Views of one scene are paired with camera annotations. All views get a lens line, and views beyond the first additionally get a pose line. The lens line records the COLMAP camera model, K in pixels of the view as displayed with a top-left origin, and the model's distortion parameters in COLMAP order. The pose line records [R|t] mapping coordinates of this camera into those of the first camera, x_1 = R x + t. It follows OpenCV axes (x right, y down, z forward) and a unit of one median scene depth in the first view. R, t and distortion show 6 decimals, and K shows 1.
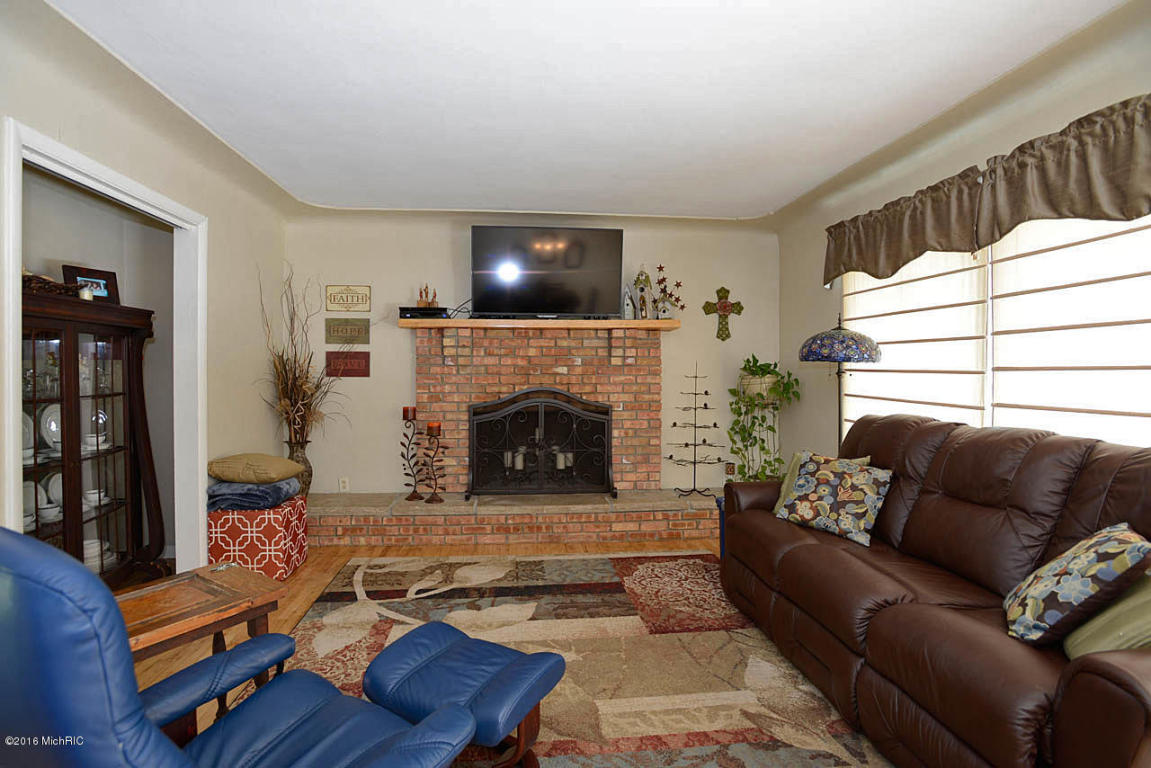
lens RADIAL K [[558.7, 0, 565.0], [0, 558.7, 373.7], [0, 0, 1]] dist [-0.060180, 0.023489]
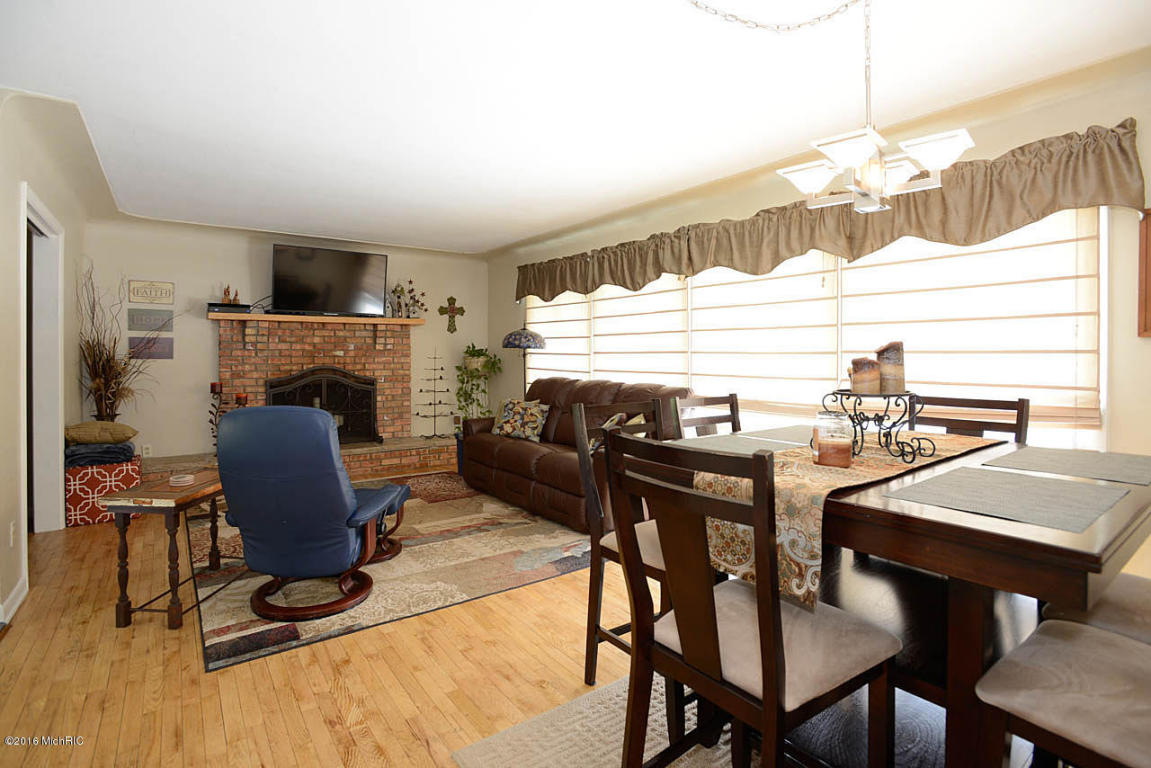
lens RADIAL K [[558.7, 0, 565.0], [0, 558.7, 373.7], [0, 0, 1]] dist [-0.060180, 0.023489]
pose [[0.861257, -0.017240, 0.507878, -0.228904], [0.001934, 0.999528, 0.030650, 0.003213], [-0.508166, -0.025415, 0.860884, -0.464647]]
